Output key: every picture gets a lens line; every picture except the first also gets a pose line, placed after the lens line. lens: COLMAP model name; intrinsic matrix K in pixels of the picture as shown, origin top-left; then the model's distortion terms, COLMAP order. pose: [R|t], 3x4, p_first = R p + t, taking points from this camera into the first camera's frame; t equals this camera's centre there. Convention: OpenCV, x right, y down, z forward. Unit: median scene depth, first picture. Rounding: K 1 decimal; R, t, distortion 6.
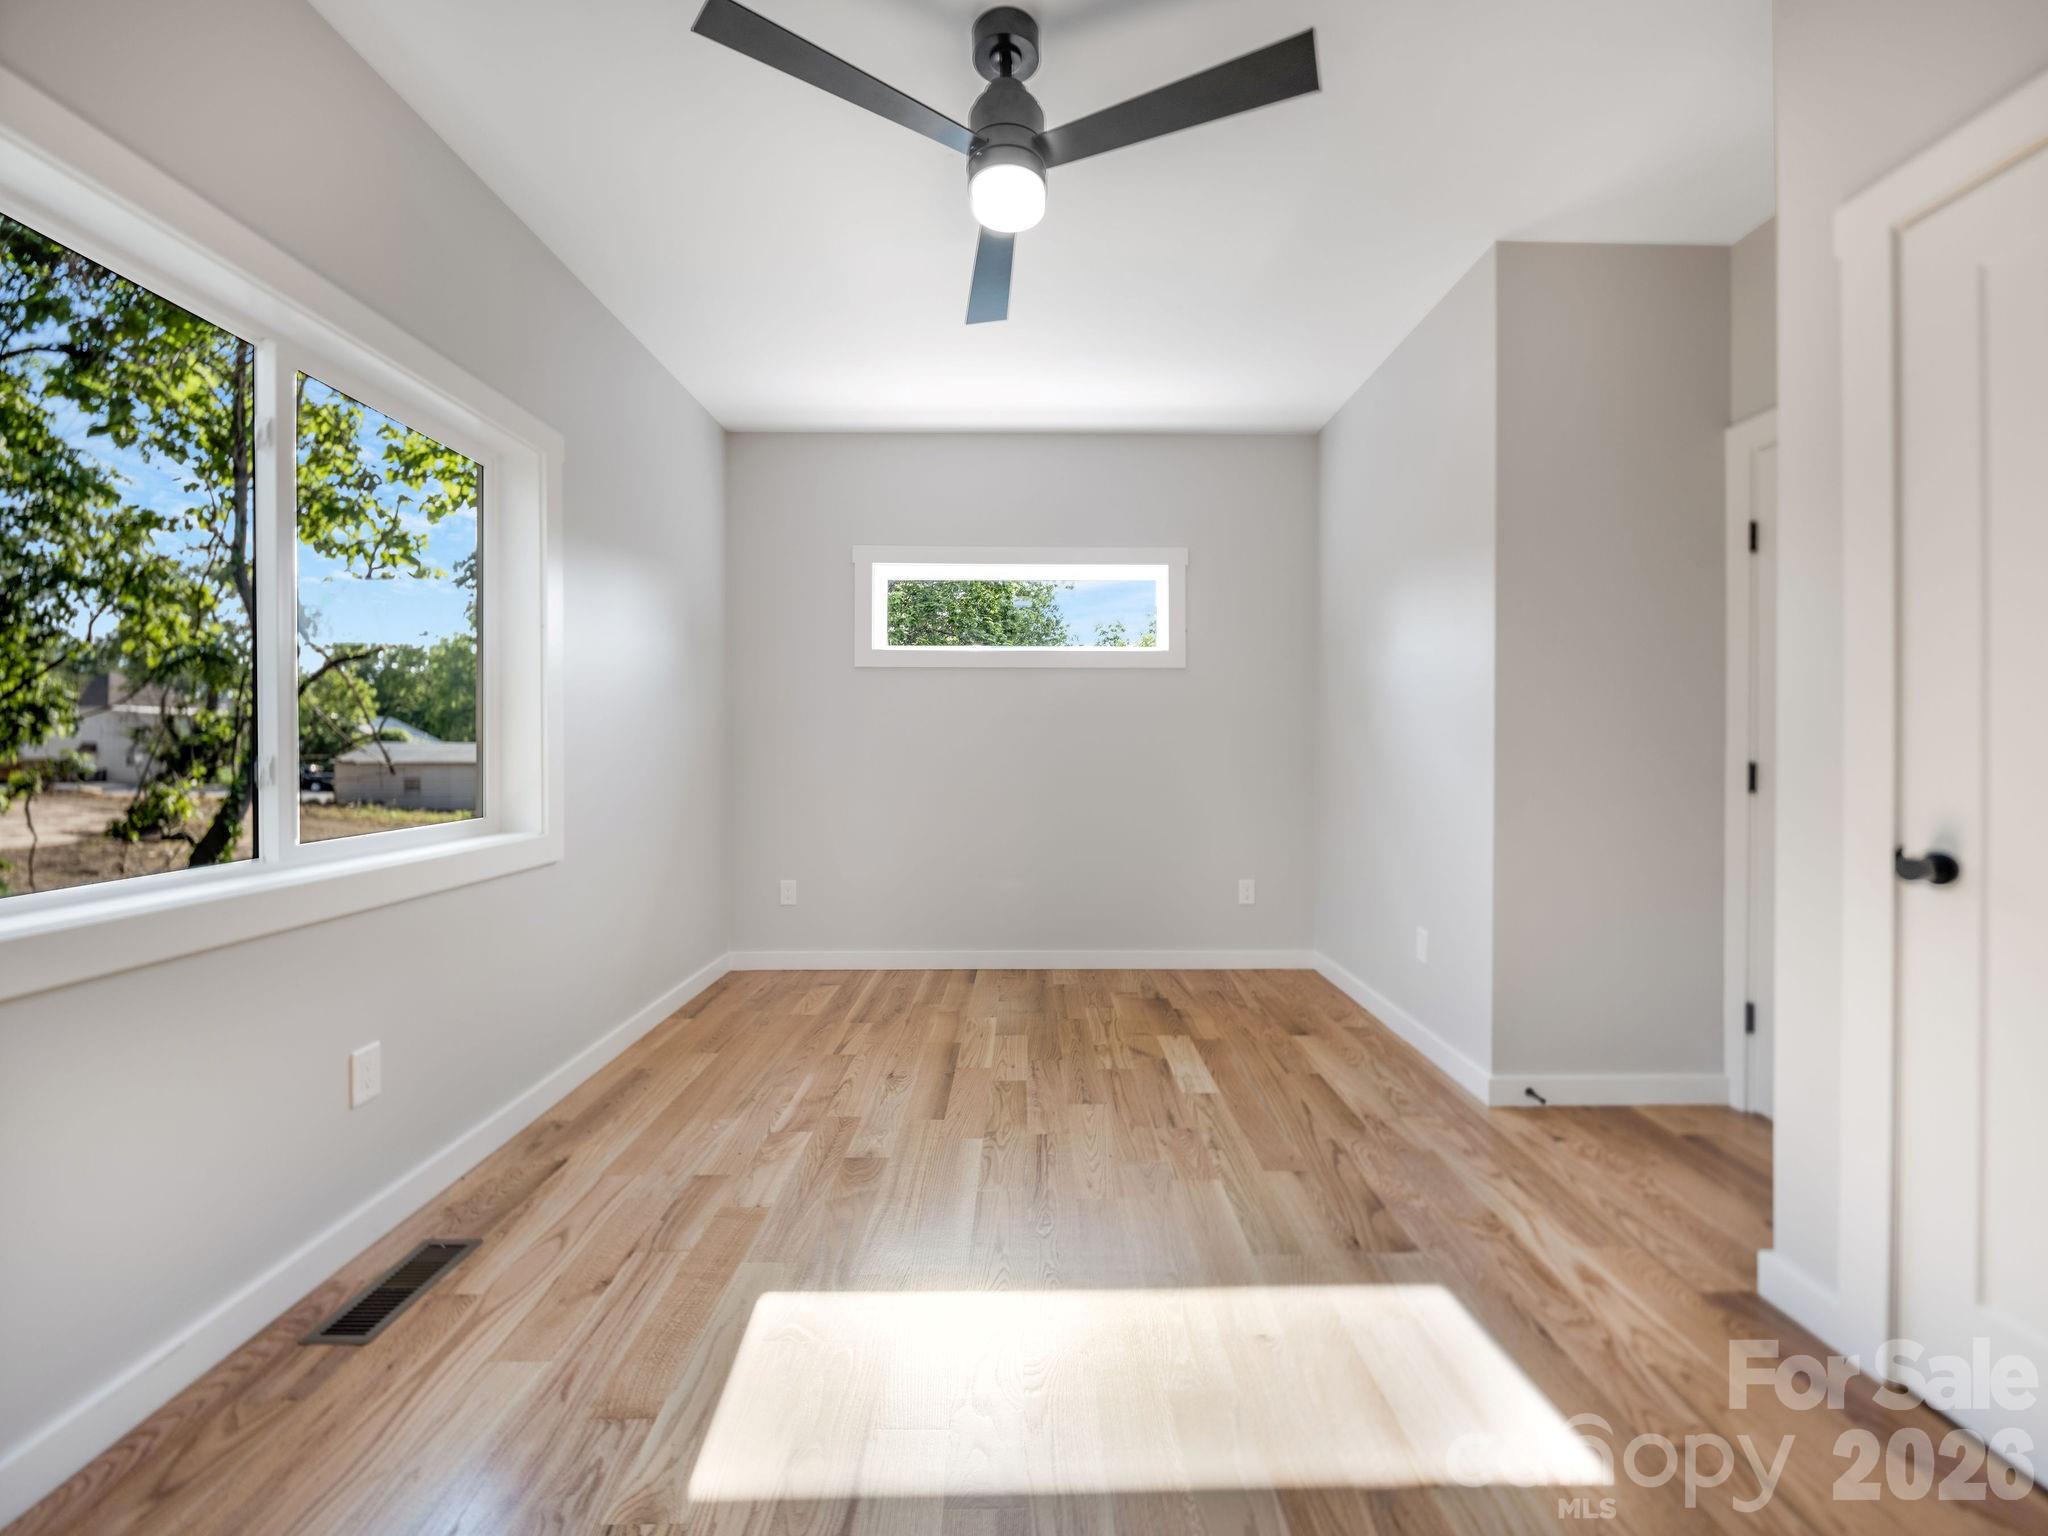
lens RADIAL K [[833.9, 0, 1035.5], [0, 833.9, 756.2], [0, 0, 1]] dist [-0.001558, -0.000183]
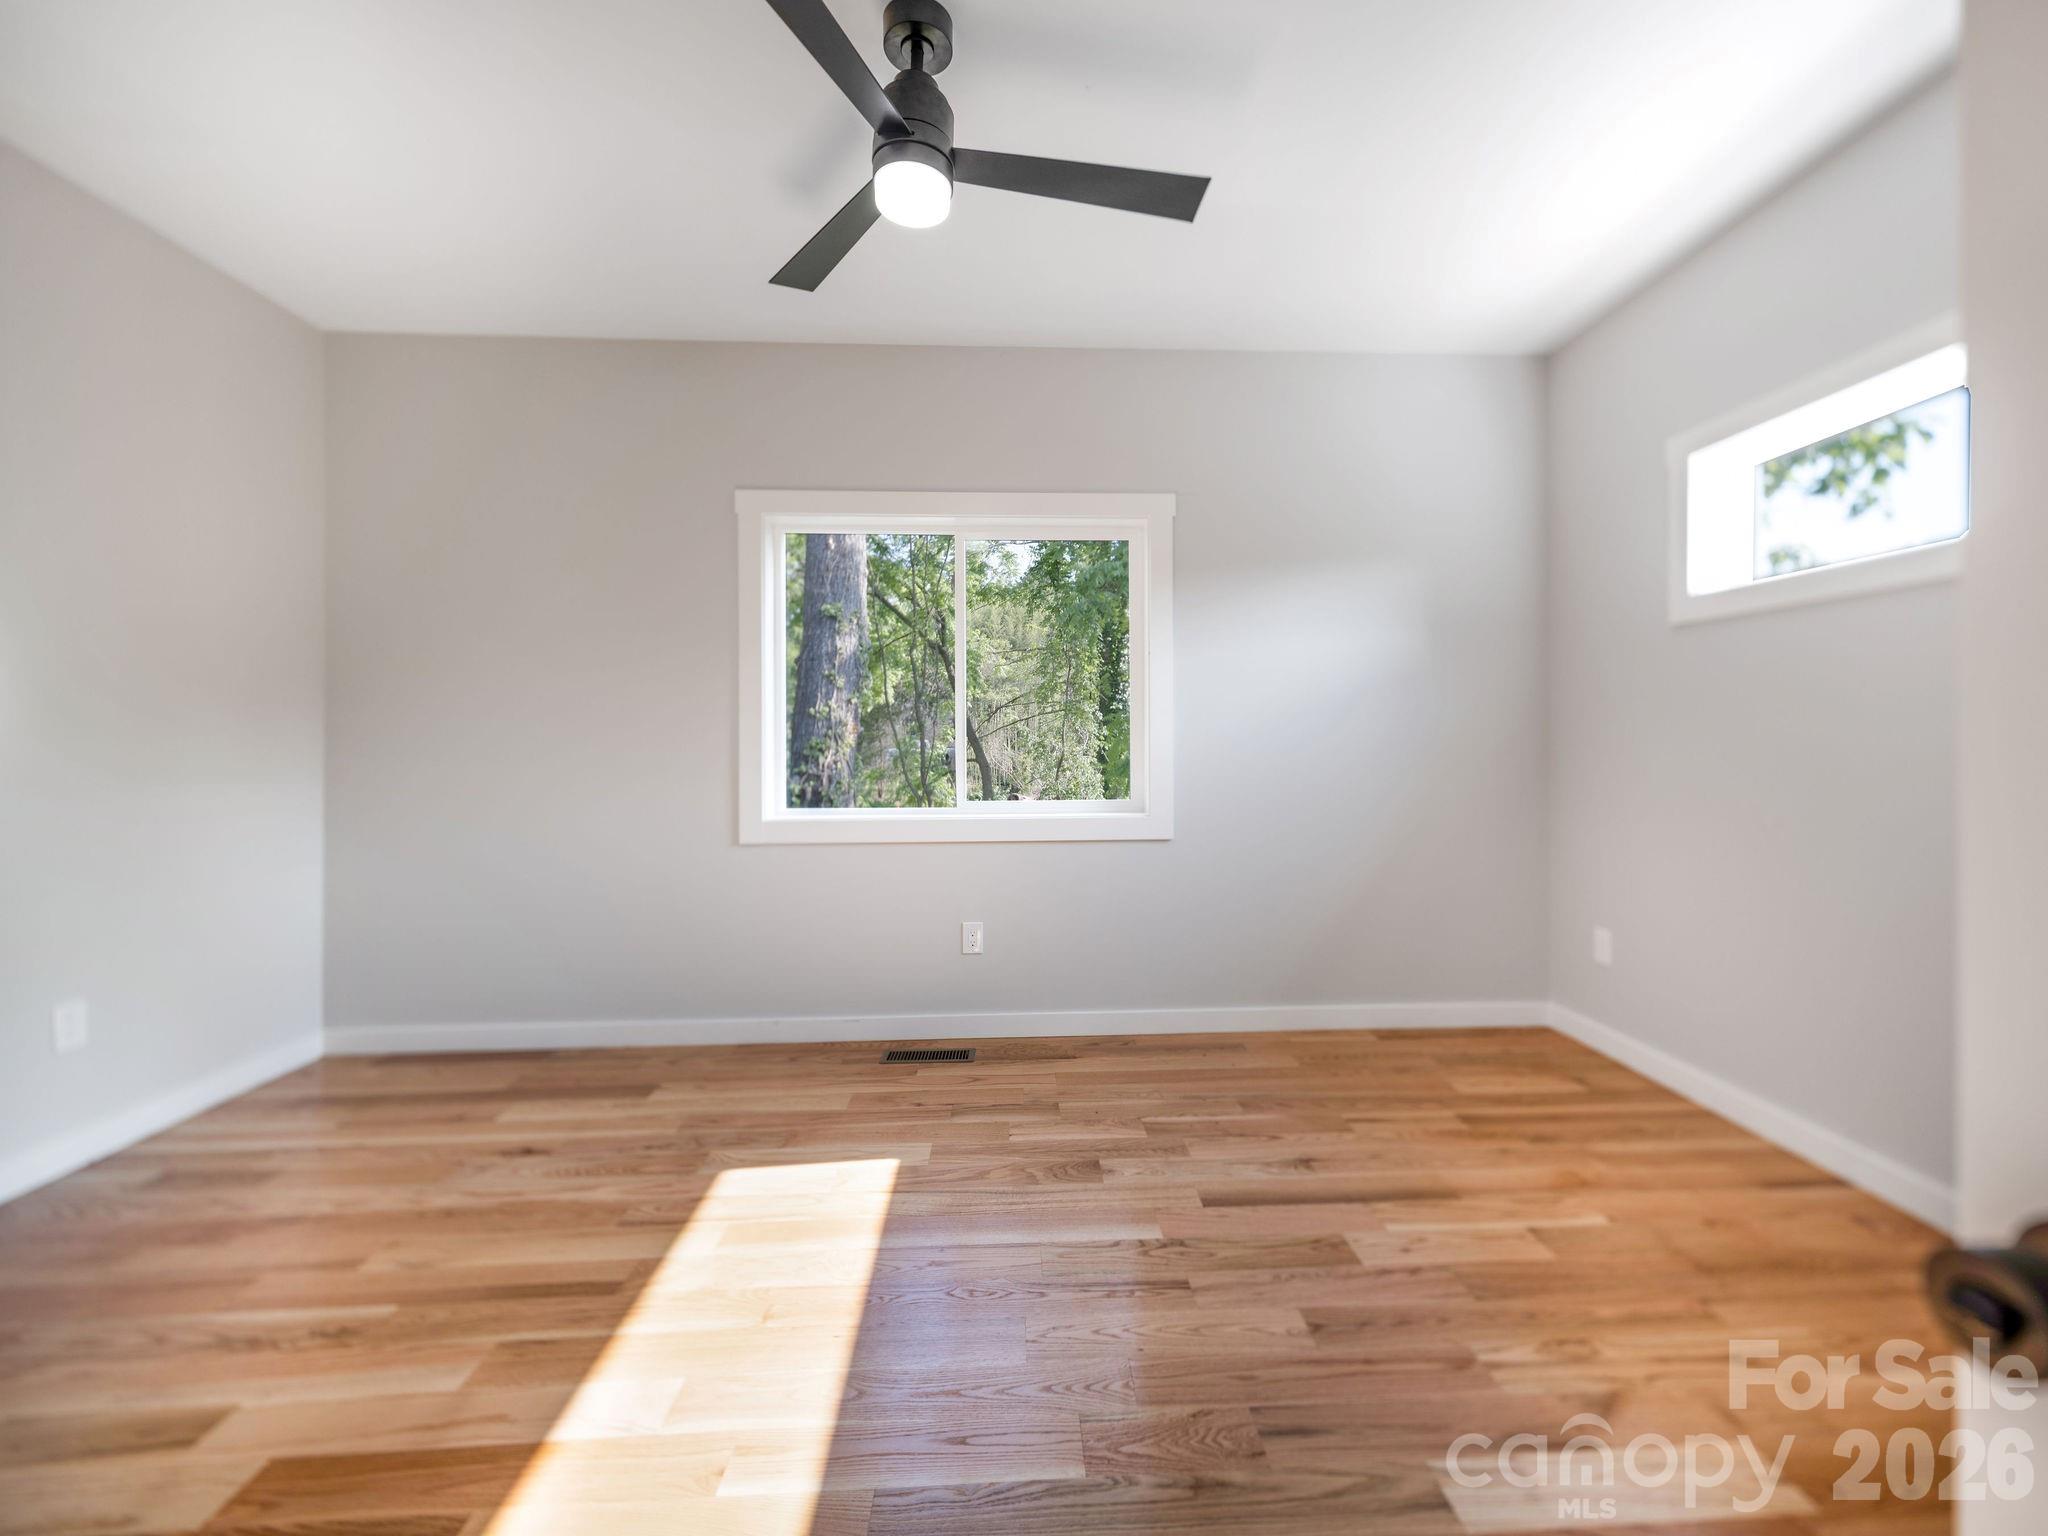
lens RADIAL K [[833.9, 0, 1035.5], [0, 833.9, 756.2], [0, 0, 1]] dist [-0.001558, -0.000183]
pose [[0.040072, 0.011229, -0.999134, 0.923031], [-0.007253, 0.999914, 0.010947, -0.012113], [0.999170, 0.006808, 0.040150, 1.074850]]
